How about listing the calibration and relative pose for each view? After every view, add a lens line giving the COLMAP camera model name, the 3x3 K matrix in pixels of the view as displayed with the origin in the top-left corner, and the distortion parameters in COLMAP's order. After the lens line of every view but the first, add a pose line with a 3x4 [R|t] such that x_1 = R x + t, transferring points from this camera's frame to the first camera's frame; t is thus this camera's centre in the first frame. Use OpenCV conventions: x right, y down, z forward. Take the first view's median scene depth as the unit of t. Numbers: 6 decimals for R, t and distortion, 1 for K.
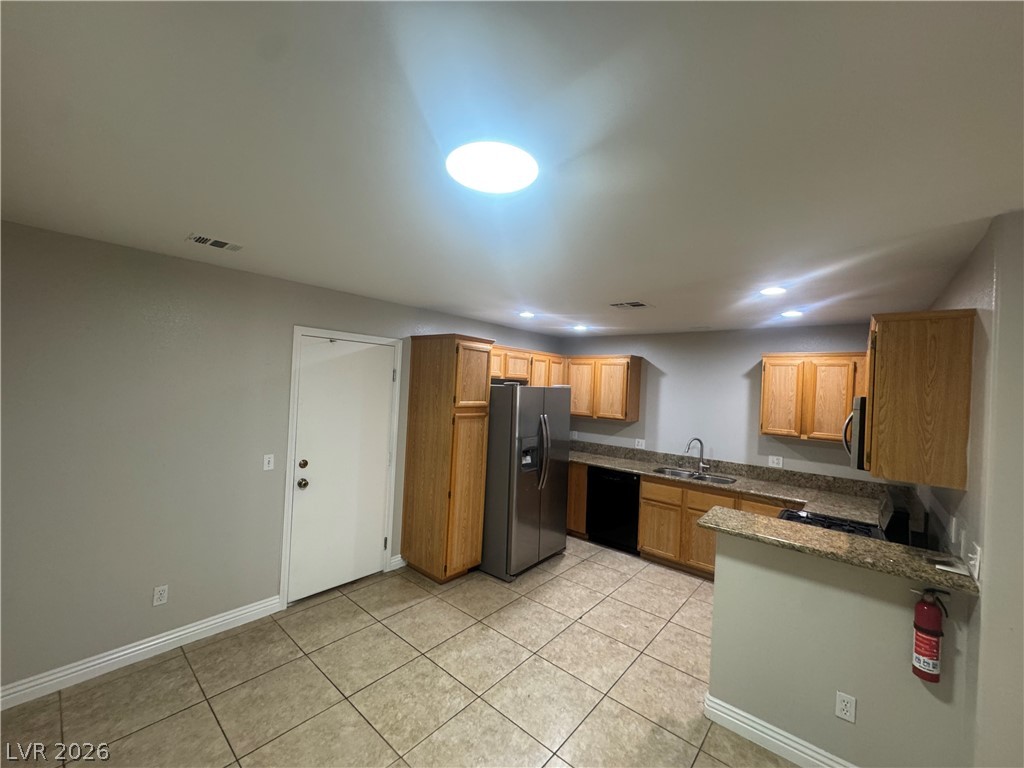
lens RADIAL K [[403.3, 0, 510.1], [0, 403.3, 385.7], [0, 0, 1]] dist [-0.014386, 0.000612]
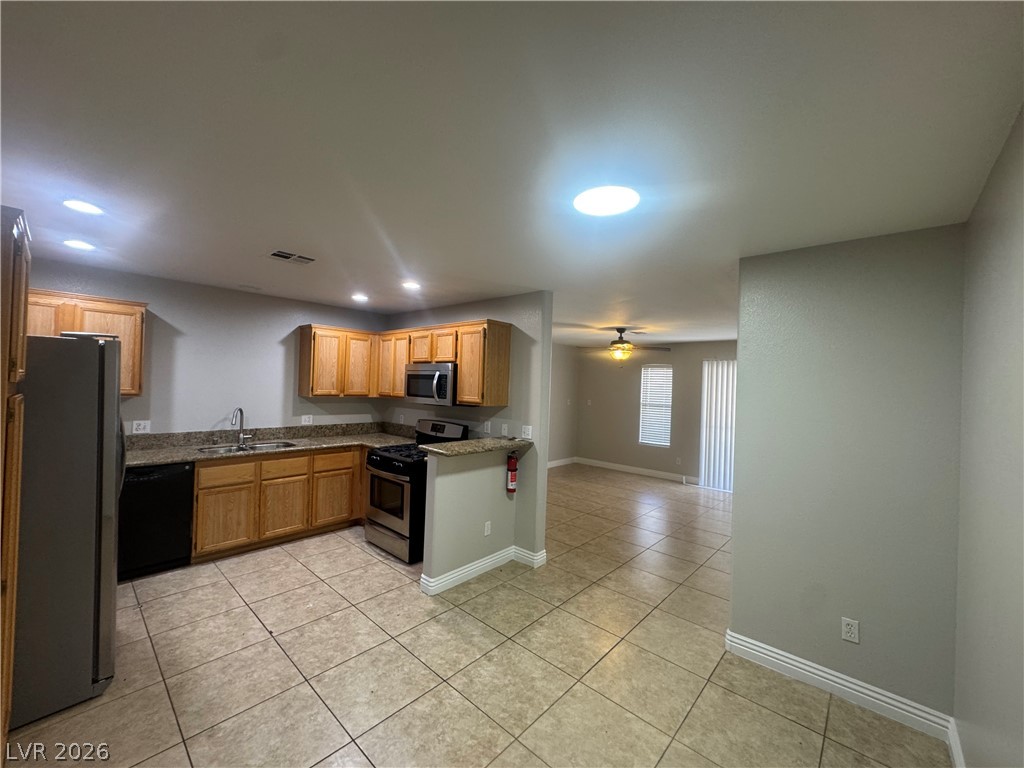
lens RADIAL K [[403.3, 0, 515.9], [0, 403.3, 380.4], [0, 0, 1]] dist [-0.014386, 0.000612]
pose [[0.017479, -0.039624, 0.999062, -0.511636], [-0.034038, 0.998612, 0.040201, 0.011241], [-0.999268, -0.034709, 0.016106, 0.421047]]
